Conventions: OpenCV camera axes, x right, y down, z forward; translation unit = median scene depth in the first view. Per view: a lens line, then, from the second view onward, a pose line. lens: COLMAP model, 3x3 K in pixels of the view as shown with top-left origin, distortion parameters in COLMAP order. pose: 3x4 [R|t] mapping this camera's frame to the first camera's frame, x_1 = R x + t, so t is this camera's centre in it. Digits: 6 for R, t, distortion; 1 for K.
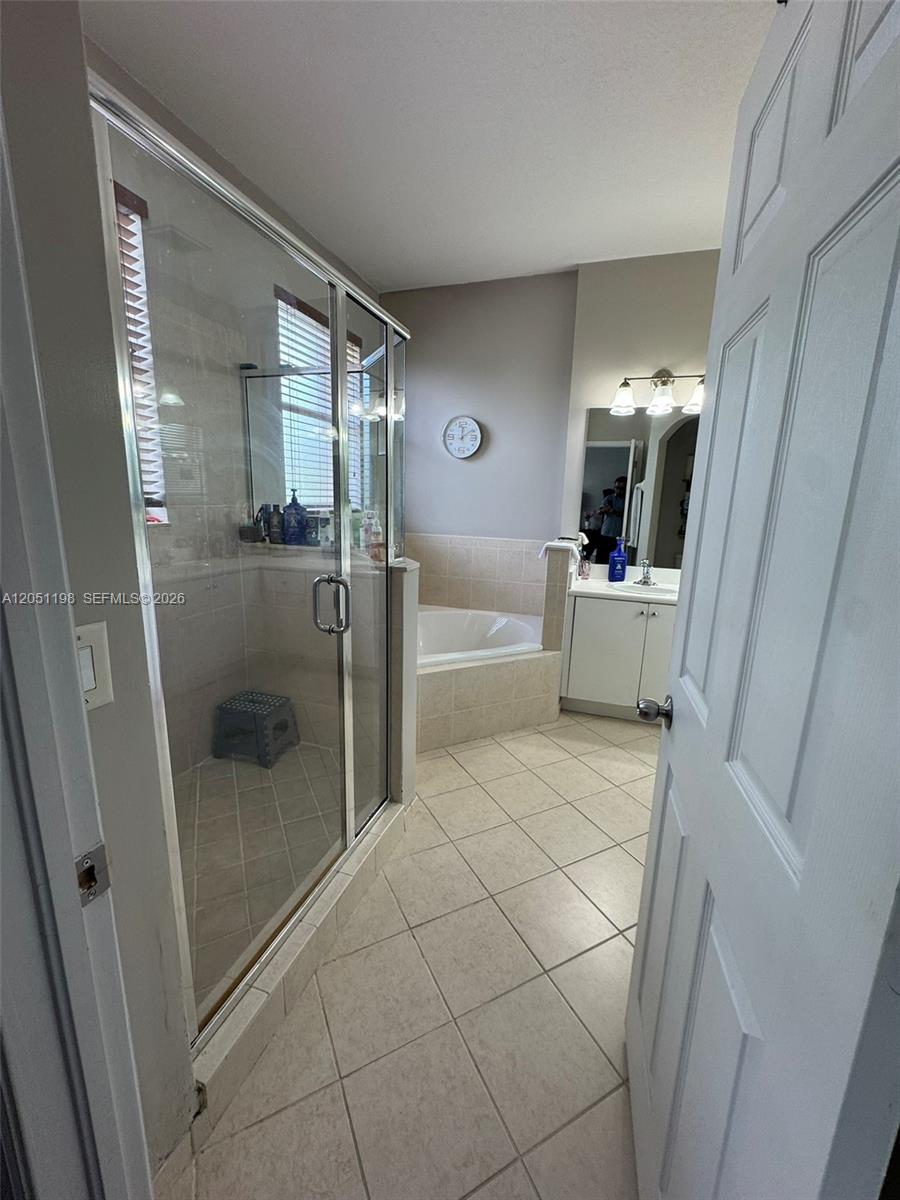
lens RADIAL K [[479.1, 0, 452.0], [0, 479.1, 598.8], [0, 0, 1]] dist [-0.003804, 0.000036]
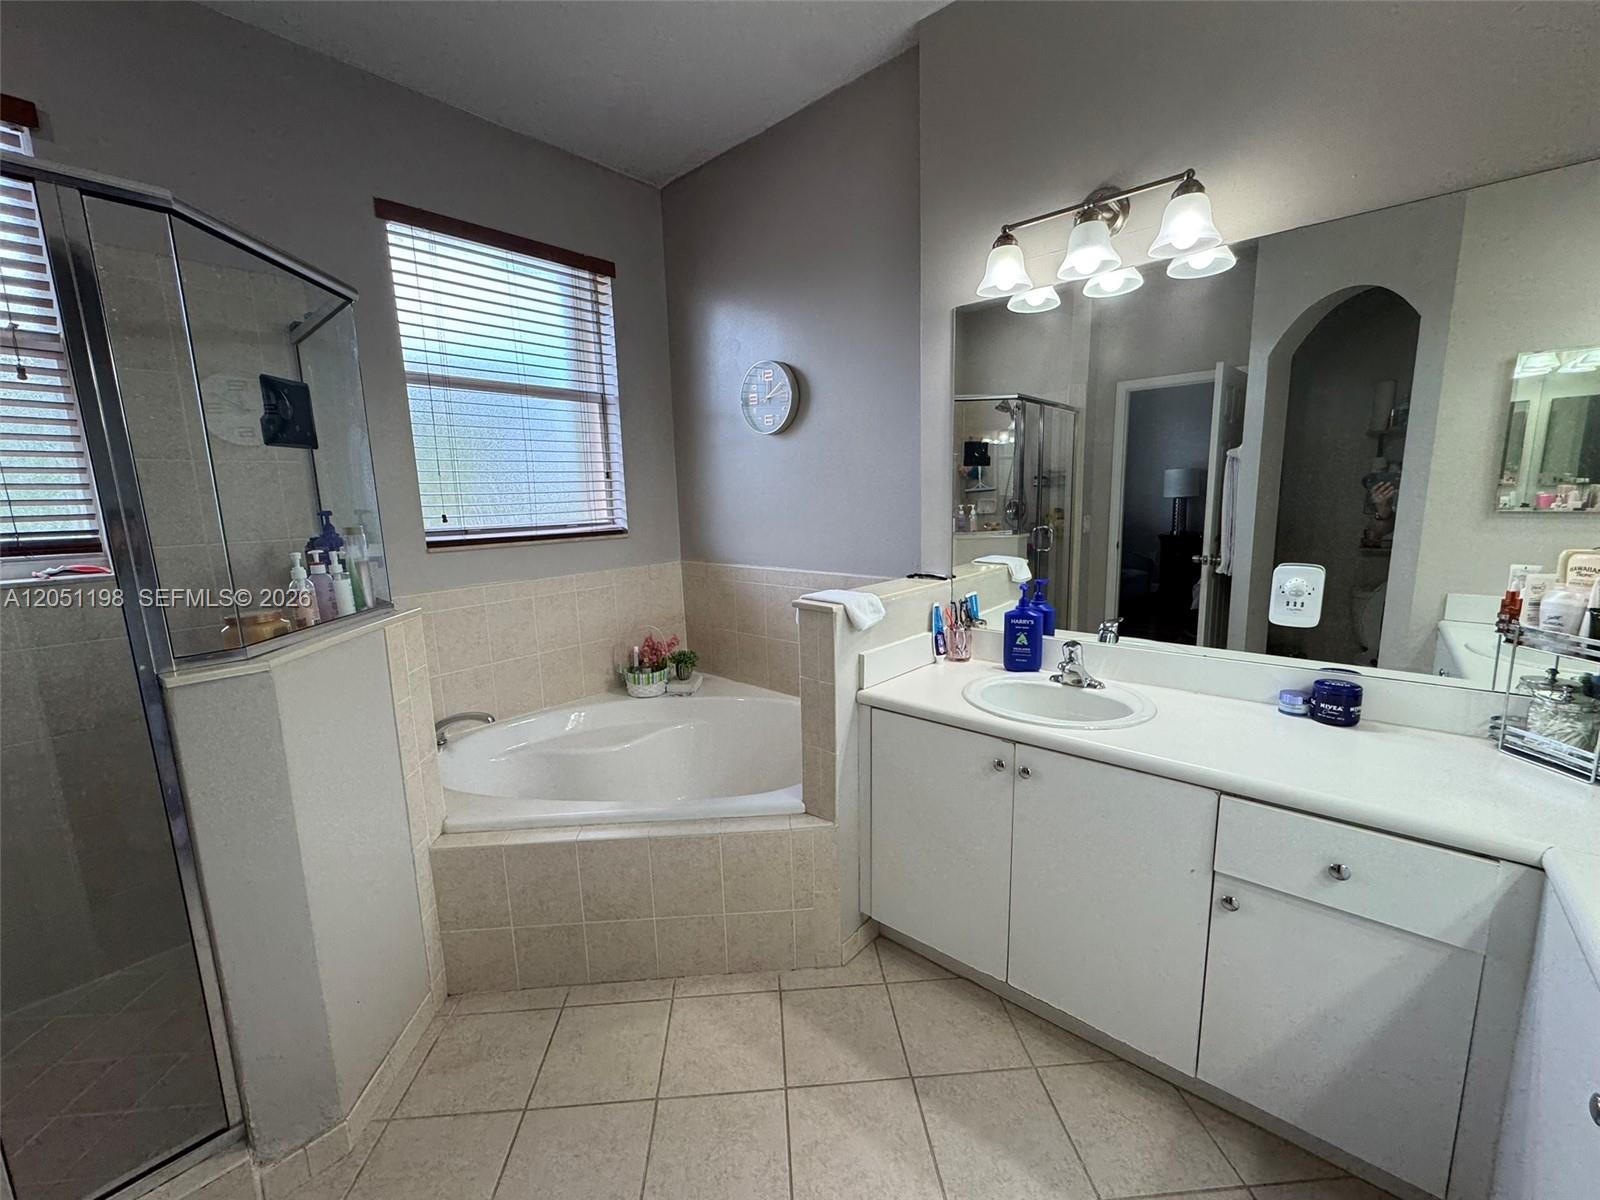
lens RADIAL K [[638.8, 0, 799.1], [0, 638.8, 599.4], [0, 0, 1]] dist [-0.003804, 0.000036]
pose [[0.917876, 0.012364, -0.396675, 0.451691], [-0.030346, 0.998775, -0.039088, -0.085810], [0.395706, 0.047916, 0.917126, 0.411956]]
